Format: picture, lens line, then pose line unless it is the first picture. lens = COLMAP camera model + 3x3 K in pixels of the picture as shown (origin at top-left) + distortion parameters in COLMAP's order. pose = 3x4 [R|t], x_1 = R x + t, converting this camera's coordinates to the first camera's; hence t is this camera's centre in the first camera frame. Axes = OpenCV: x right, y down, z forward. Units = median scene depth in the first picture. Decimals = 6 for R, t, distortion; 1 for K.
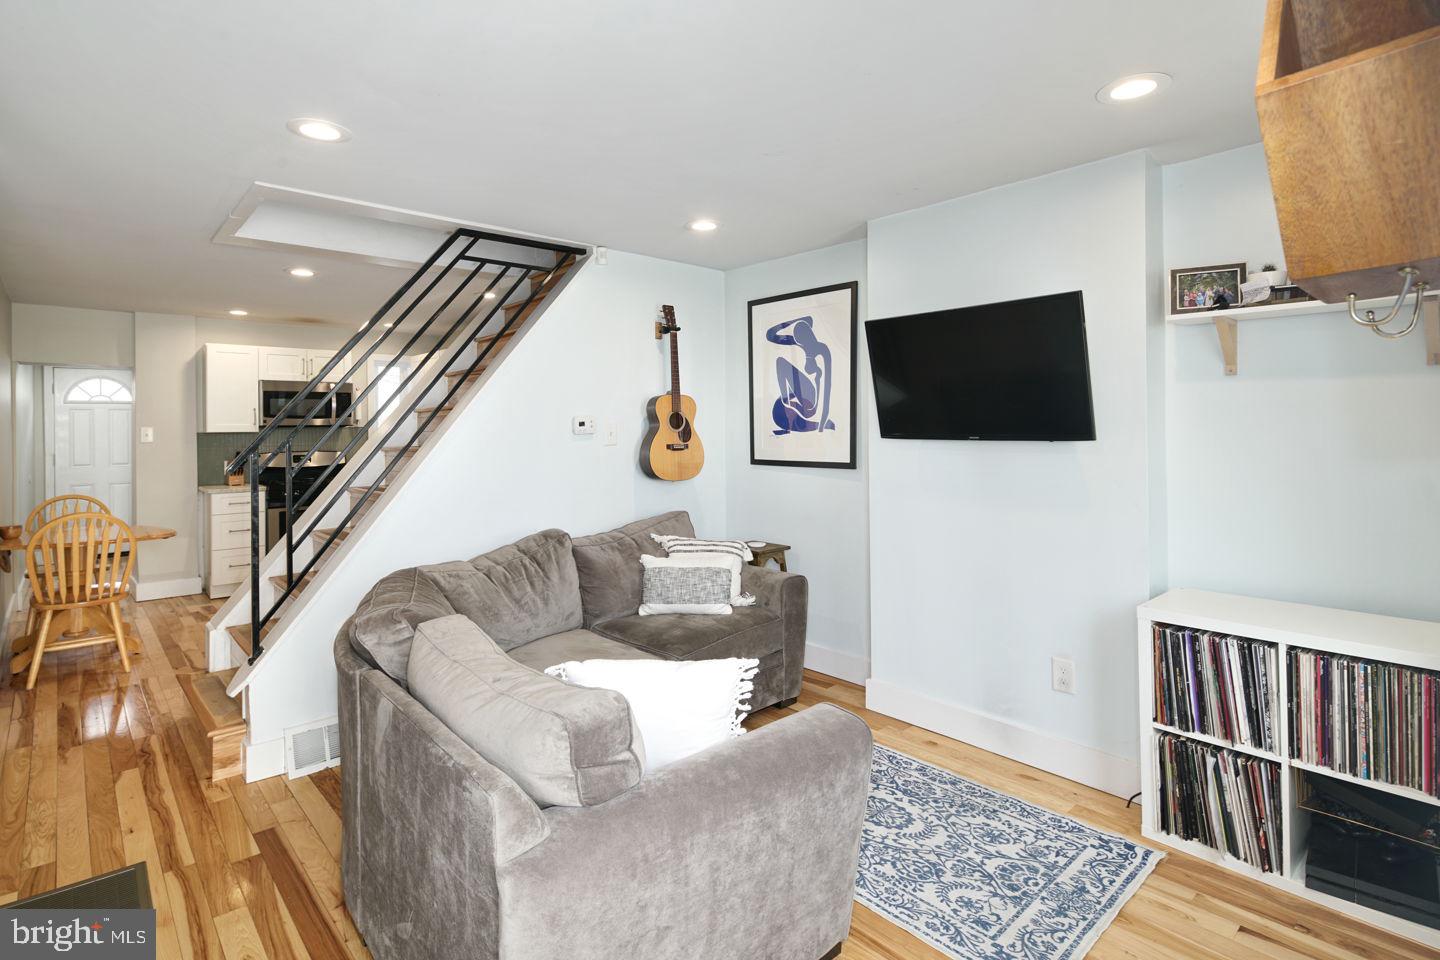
lens RADIAL K [[727.0, 0, 716.7], [0, 727.0, 422.6], [0, 0, 1]] dist [0.000916, 0.000038]
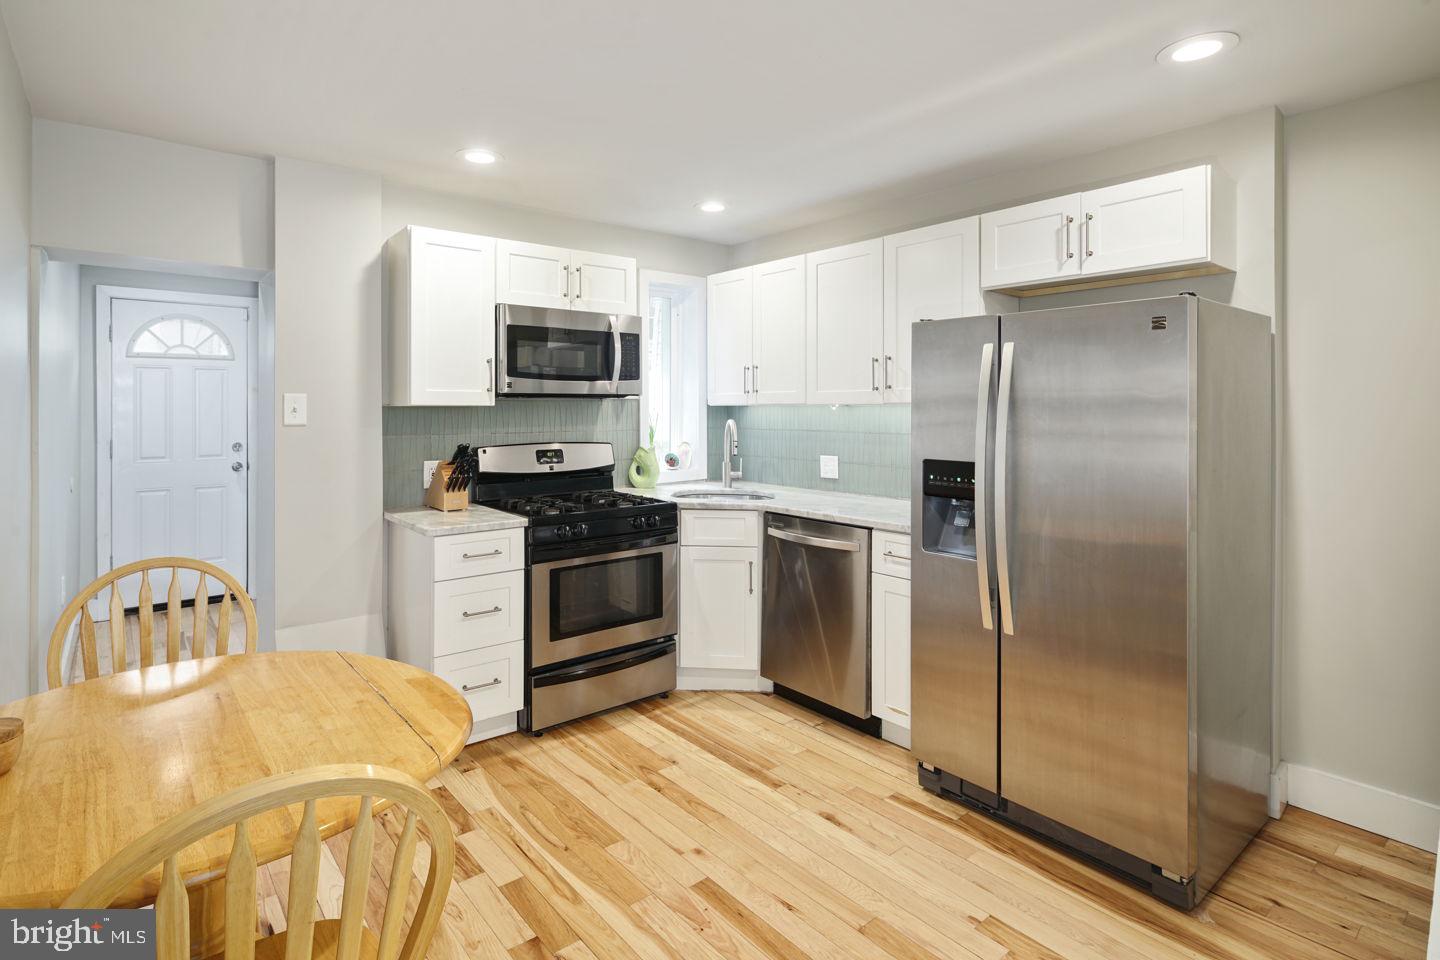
lens RADIAL K [[752.8, 0, 712.7], [0, 752.8, 409.0], [0, 0, 1]] dist [-0.000416, -0.000901]
pose [[0.998241, 0.009646, -0.058497, -0.443802], [-0.009252, 0.999933, 0.007001, 0.010107], [0.058561, -0.006447, 0.998263, 0.479031]]
